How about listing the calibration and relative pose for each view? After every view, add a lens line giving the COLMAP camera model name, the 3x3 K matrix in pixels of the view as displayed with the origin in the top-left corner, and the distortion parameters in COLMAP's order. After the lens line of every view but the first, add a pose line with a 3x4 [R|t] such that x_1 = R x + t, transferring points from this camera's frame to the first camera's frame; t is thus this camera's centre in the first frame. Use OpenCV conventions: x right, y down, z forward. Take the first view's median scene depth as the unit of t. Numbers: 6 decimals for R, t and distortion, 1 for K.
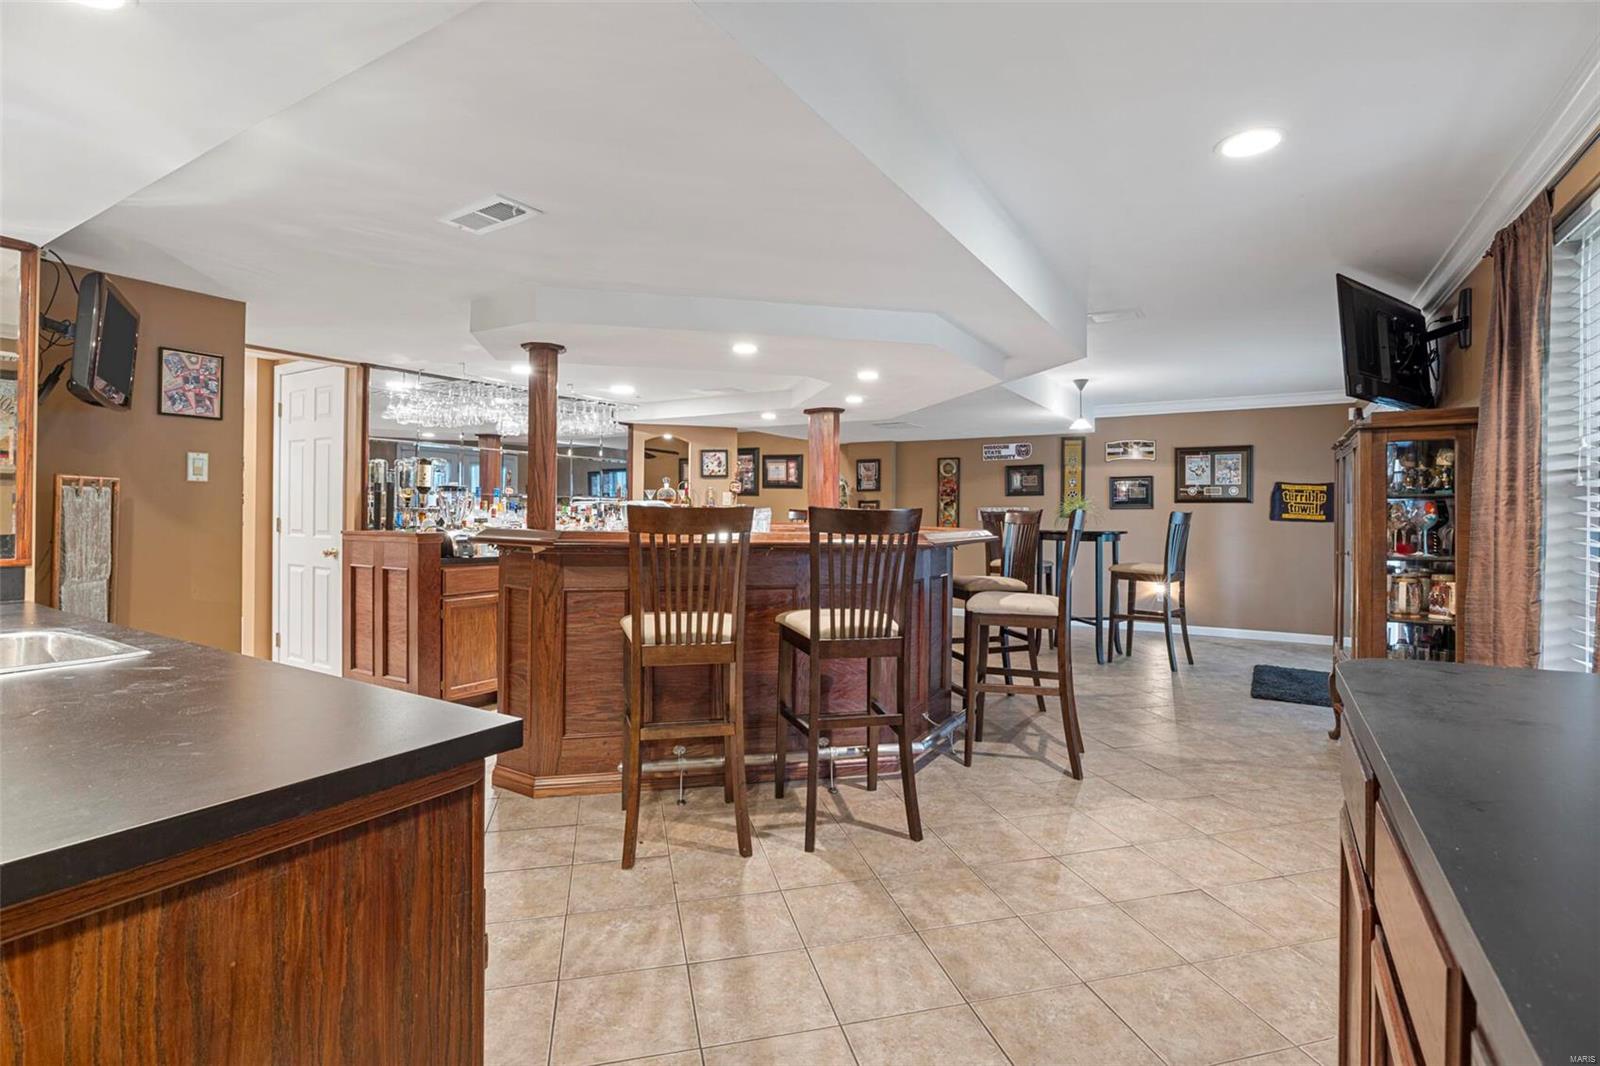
lens RADIAL K [[762.8, 0, 798.0], [0, 762.8, 521.4], [0, 0, 1]] dist [0.002590, 0.000572]
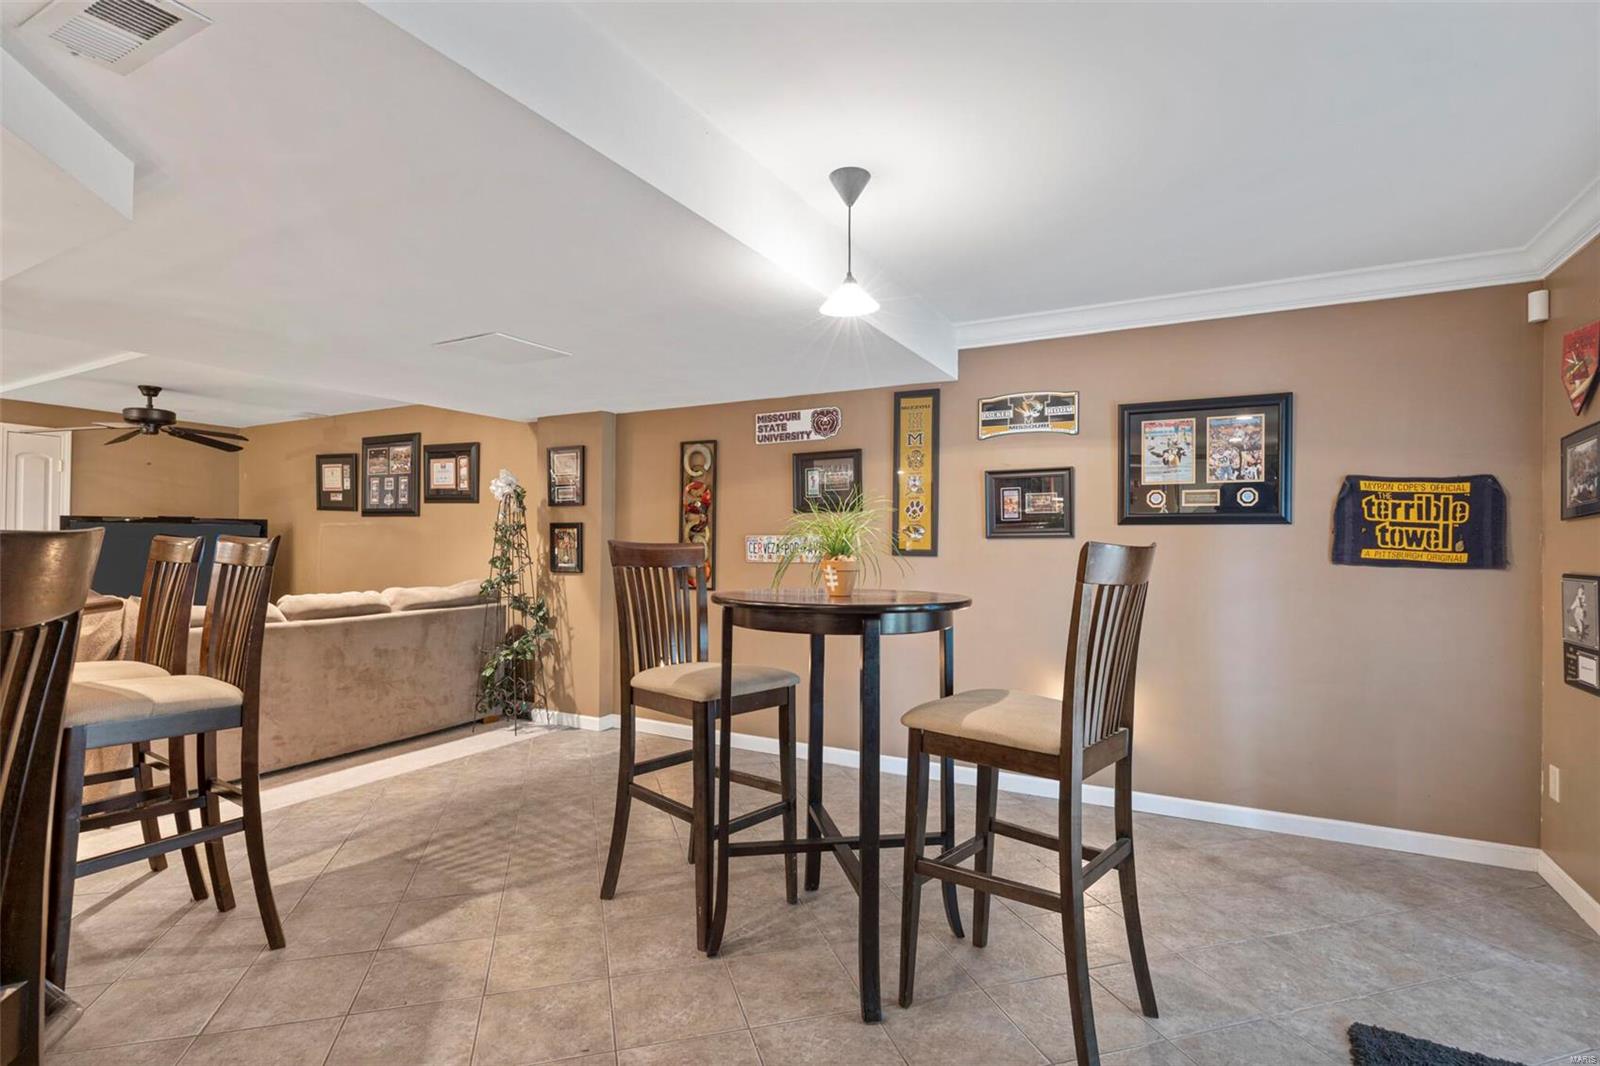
lens RADIAL K [[762.8, 0, 801.1], [0, 762.8, 534.4], [0, 0, 1]] dist [0.002590, 0.000572]
pose [[0.999691, -0.000986, 0.024841, 0.281485], [0.001548, 0.999743, -0.022627, -0.008148], [-0.024812, 0.022659, 0.999435, 0.528919]]
